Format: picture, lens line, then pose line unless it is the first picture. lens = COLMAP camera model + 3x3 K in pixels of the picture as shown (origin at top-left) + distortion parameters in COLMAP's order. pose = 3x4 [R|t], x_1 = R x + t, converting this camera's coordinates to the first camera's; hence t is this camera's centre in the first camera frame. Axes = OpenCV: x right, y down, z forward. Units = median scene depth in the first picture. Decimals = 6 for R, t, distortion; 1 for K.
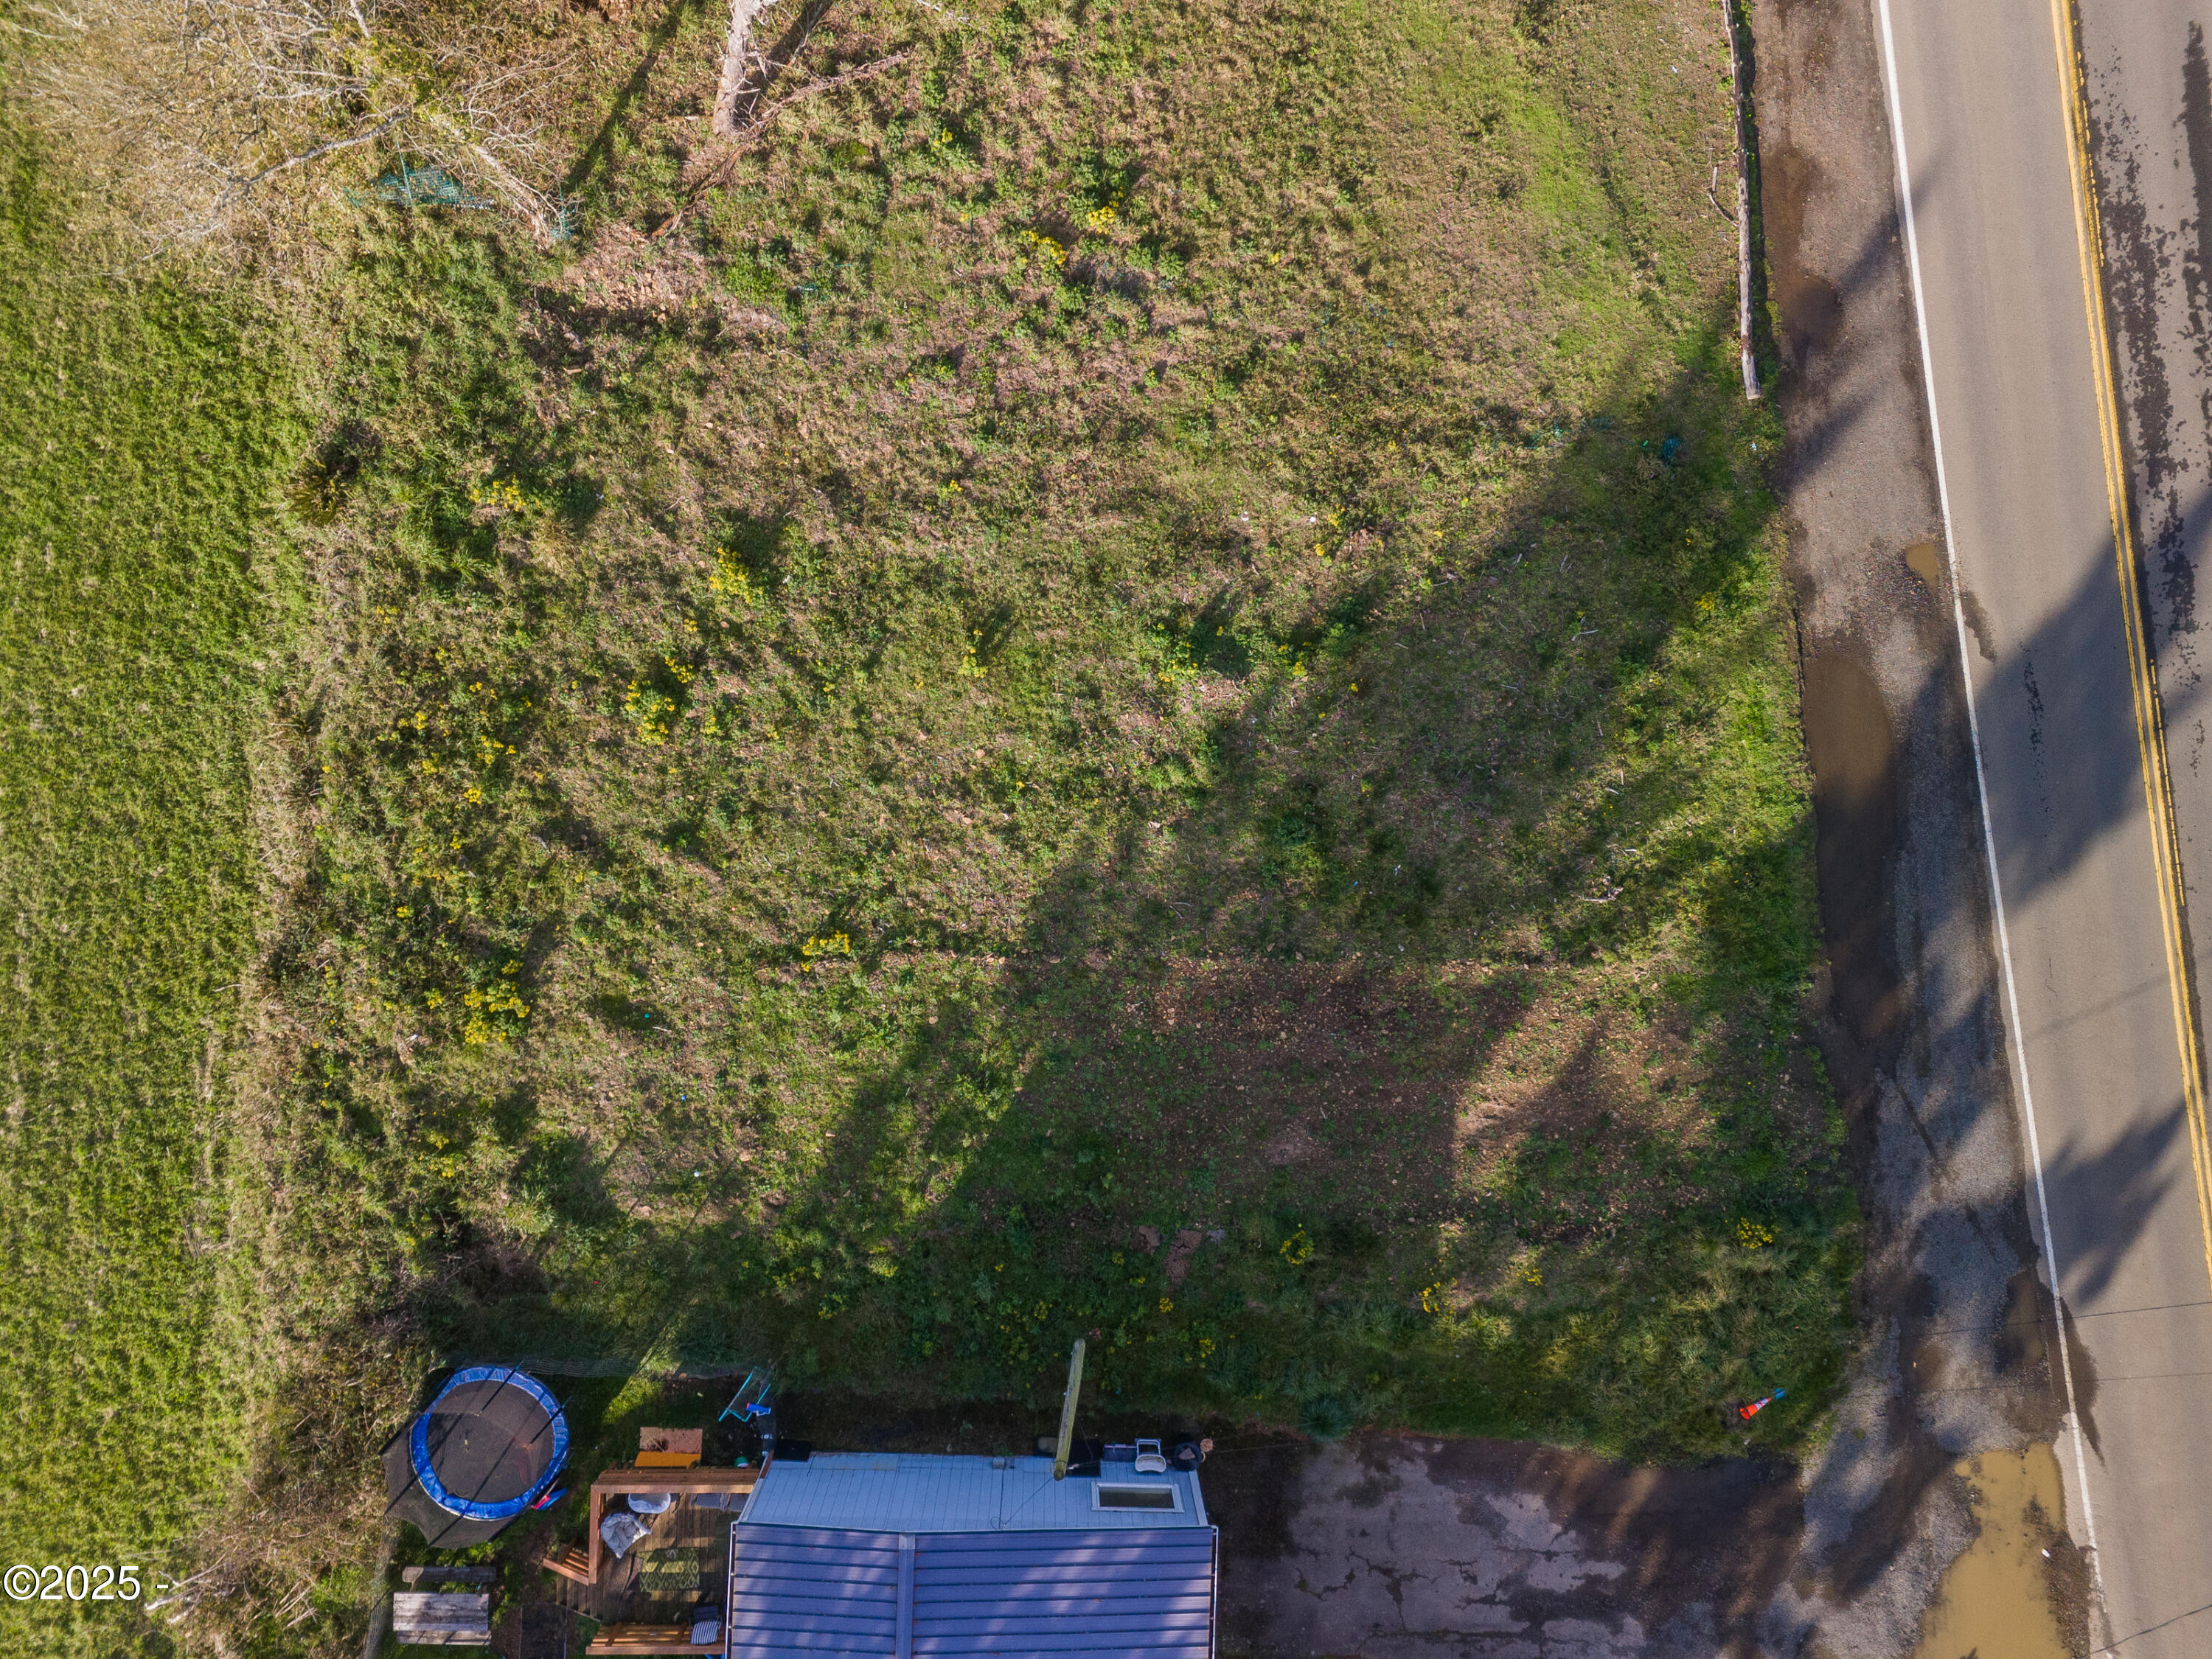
lens RADIAL K [[1612.1, 0, 1106.0], [0, 1612.1, 829.5], [0, 0, 1]] dist [0.063530, -0.064500]
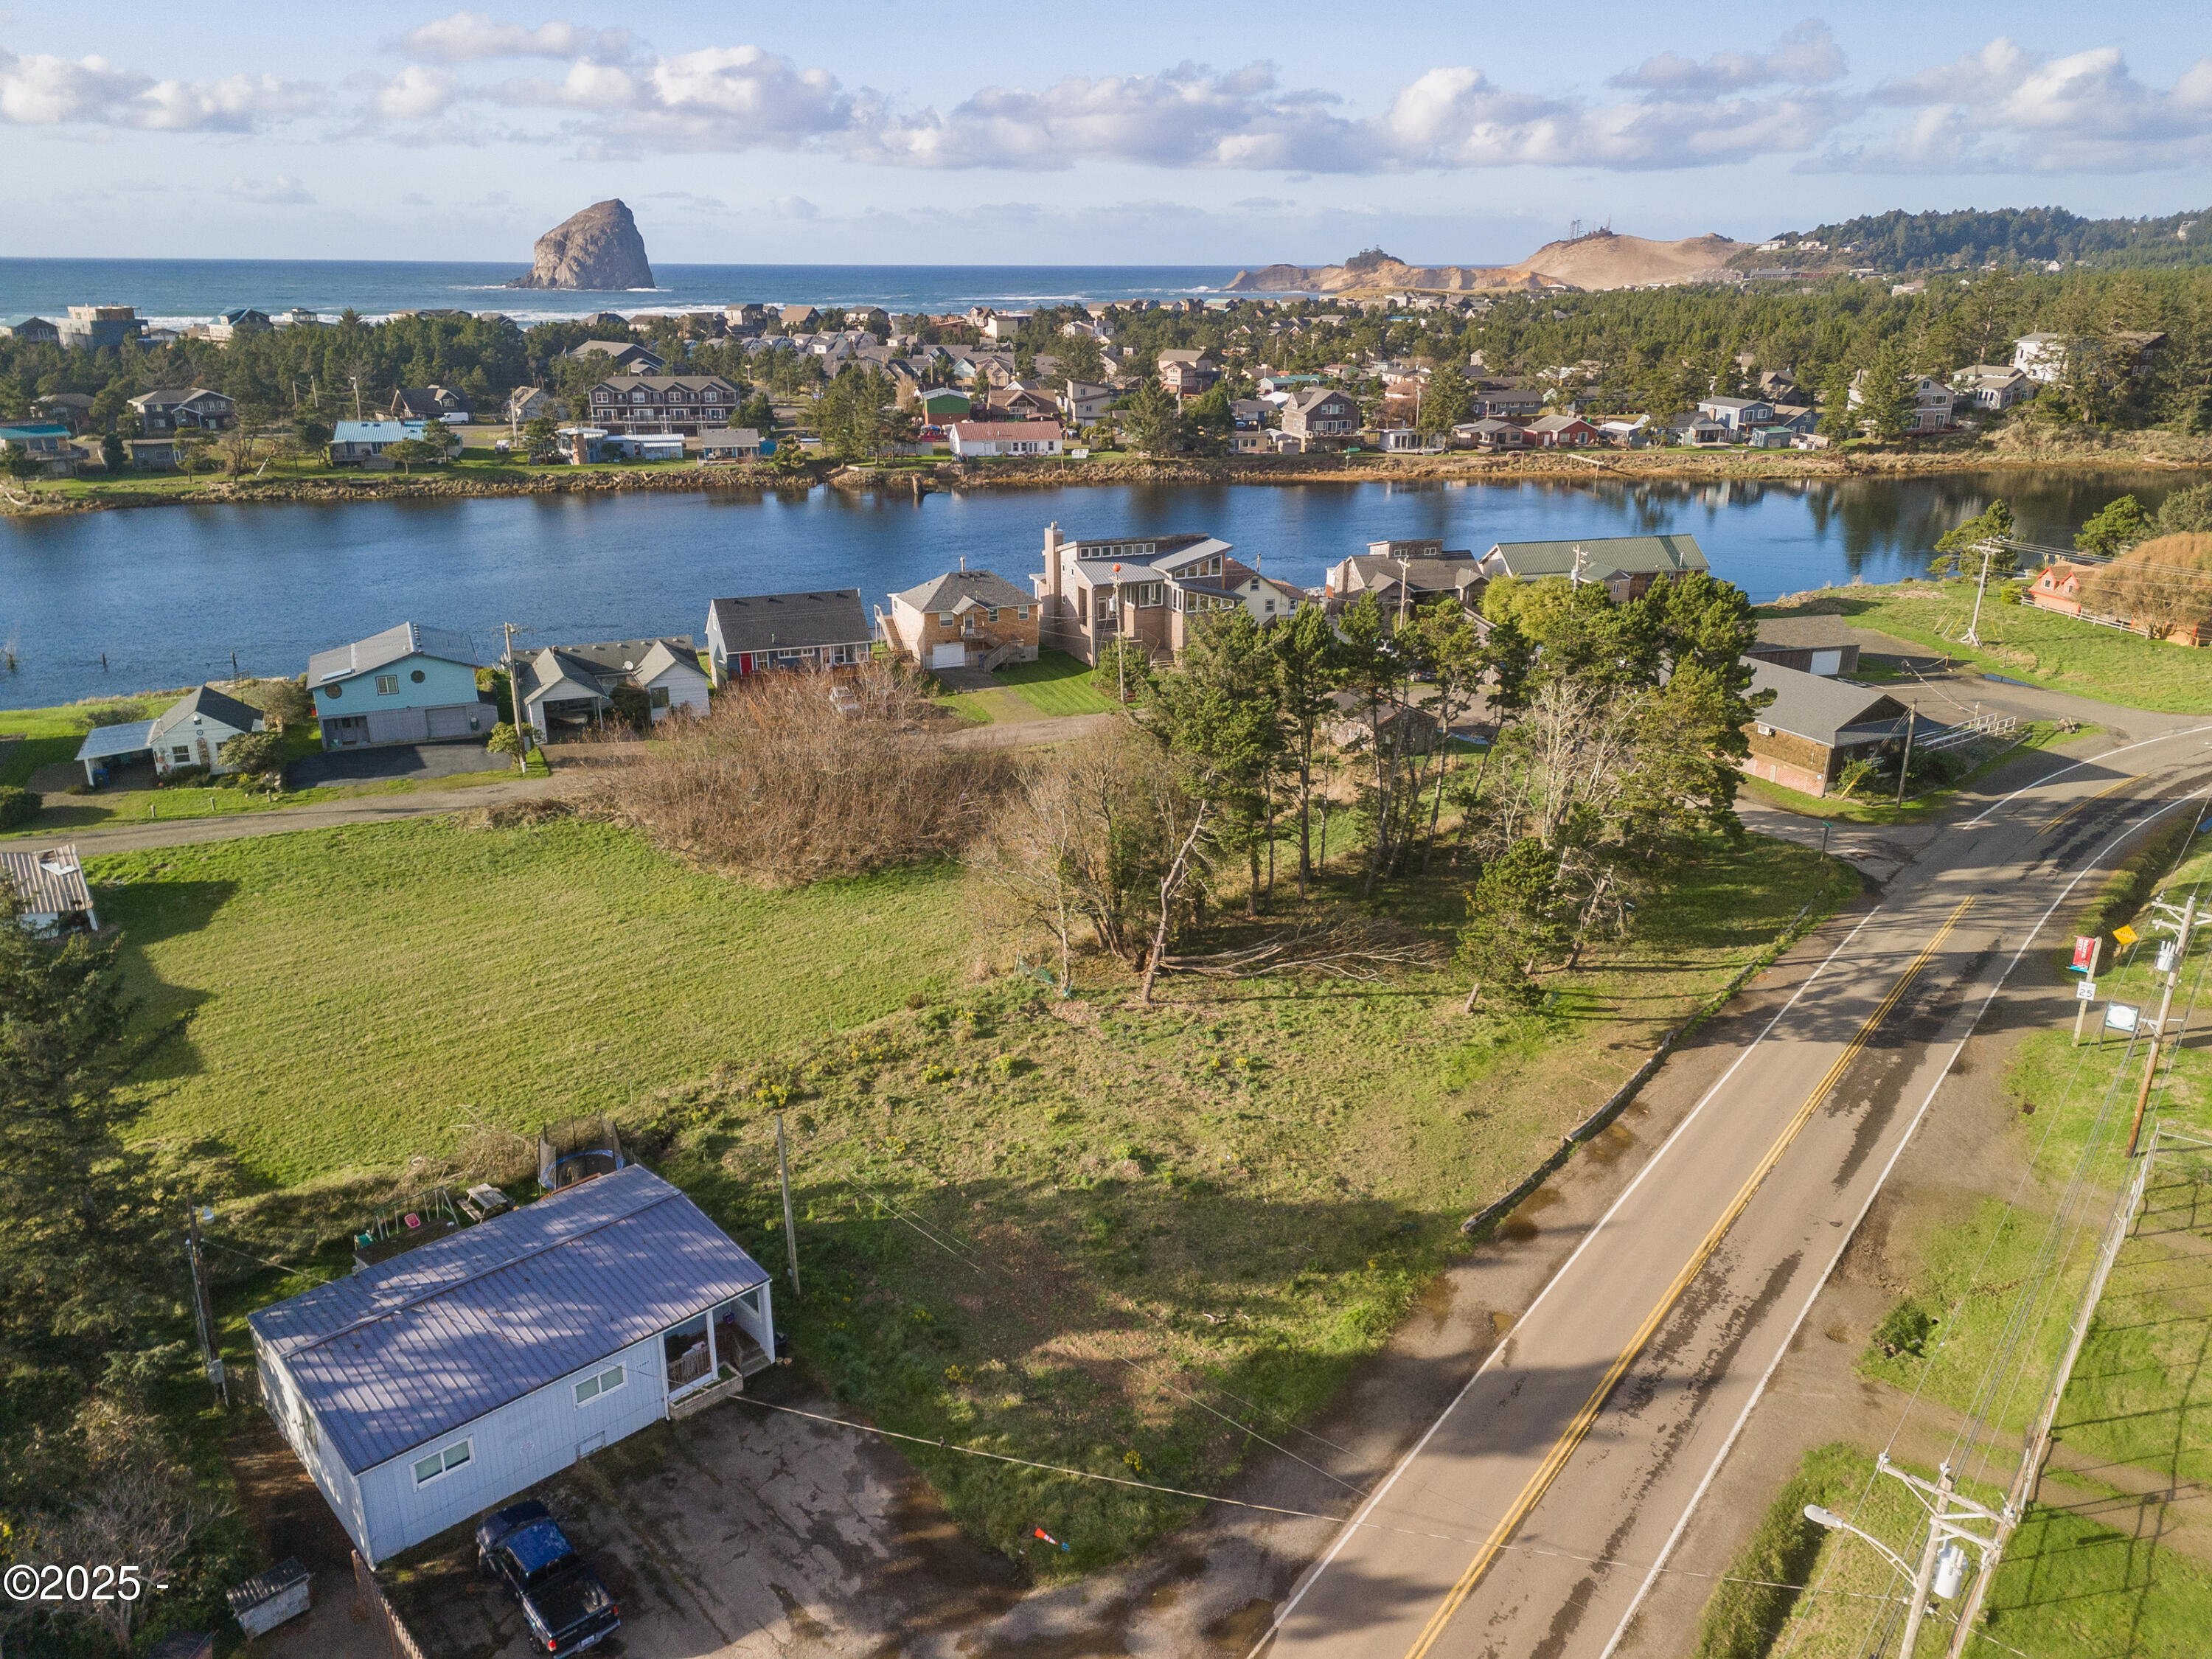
lens RADIAL K [[1611.9, 0, 1112.6], [0, 1611.9, 823.0], [0, 0, 1]] dist [0.034006, -0.005069]
pose [[0.707380, 0.197608, -0.678649, 1.255914], [-0.706720, 0.214907, -0.674063, 1.114192], [0.012647, 0.956434, 0.291674, 0.059981]]
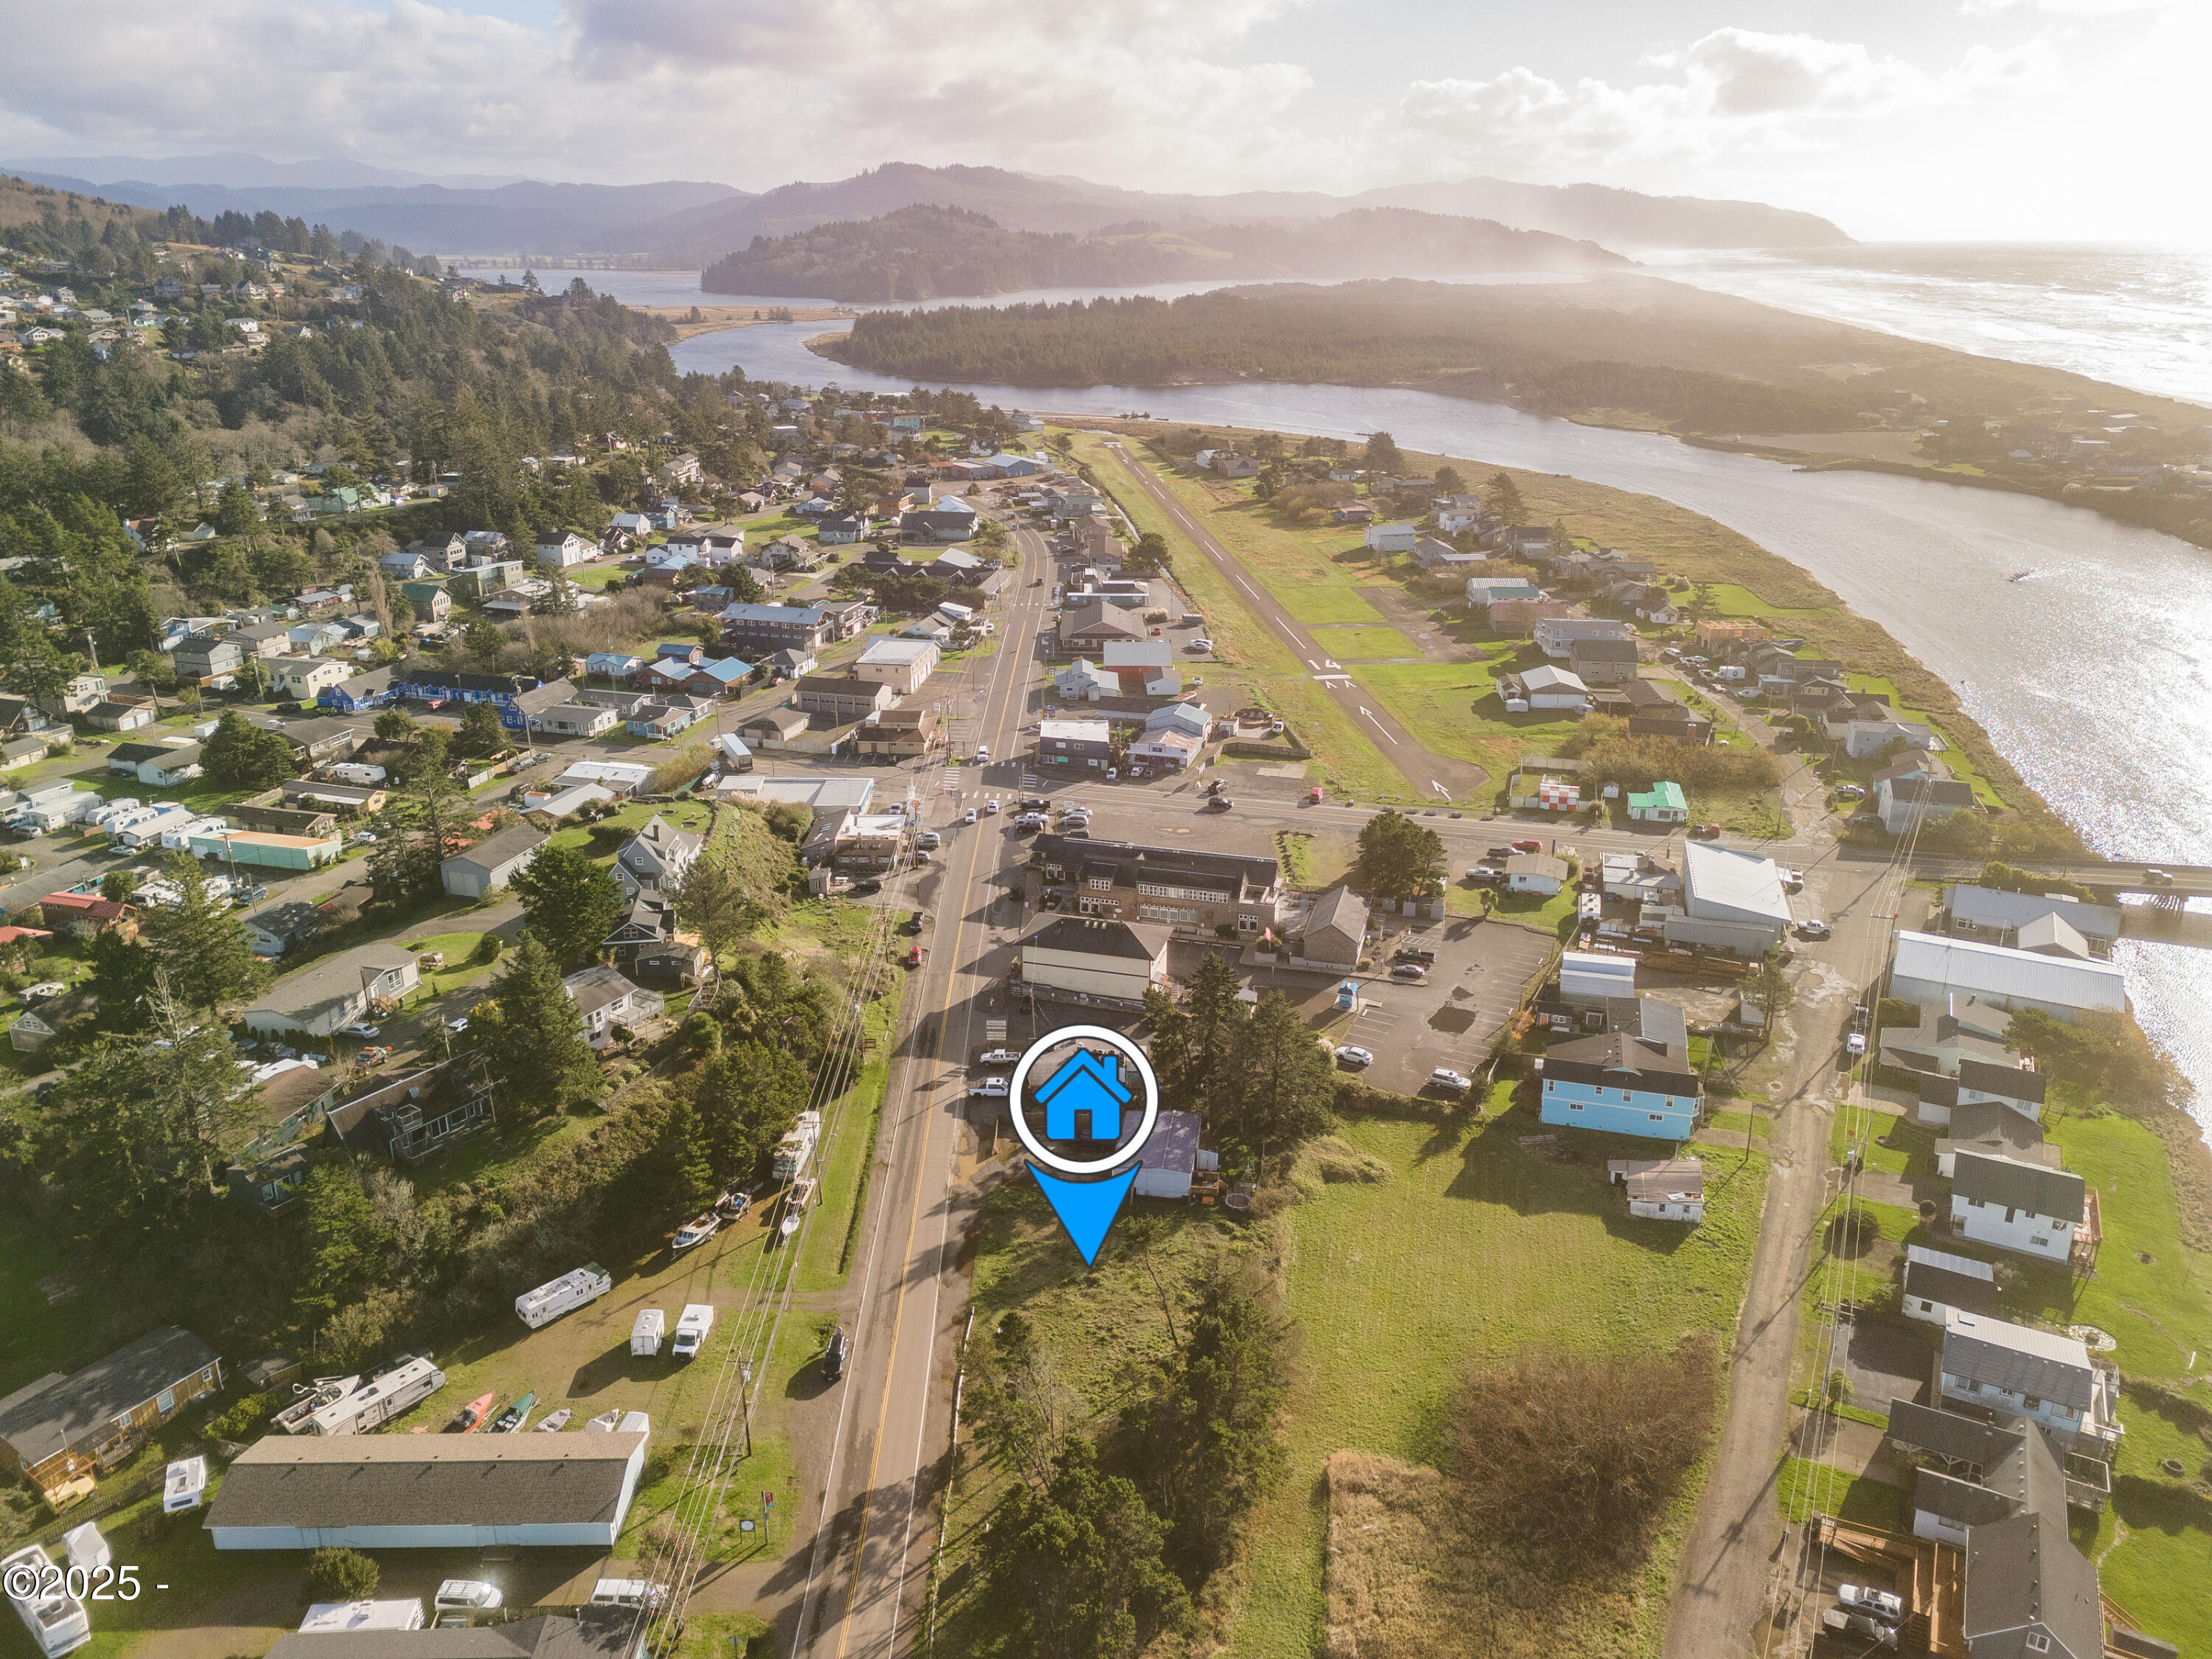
lens RADIAL K [[1612.1, 0, 1106.0], [0, 1612.1, 829.5], [0, 0, 1]] dist [0.063530, -0.064500]
pose [[-0.992782, -0.074363, 0.094101, -0.344771], [0.114564, -0.355766, 0.927527, -4.245769], [-0.035496, 0.931612, 0.361717, -2.113720]]
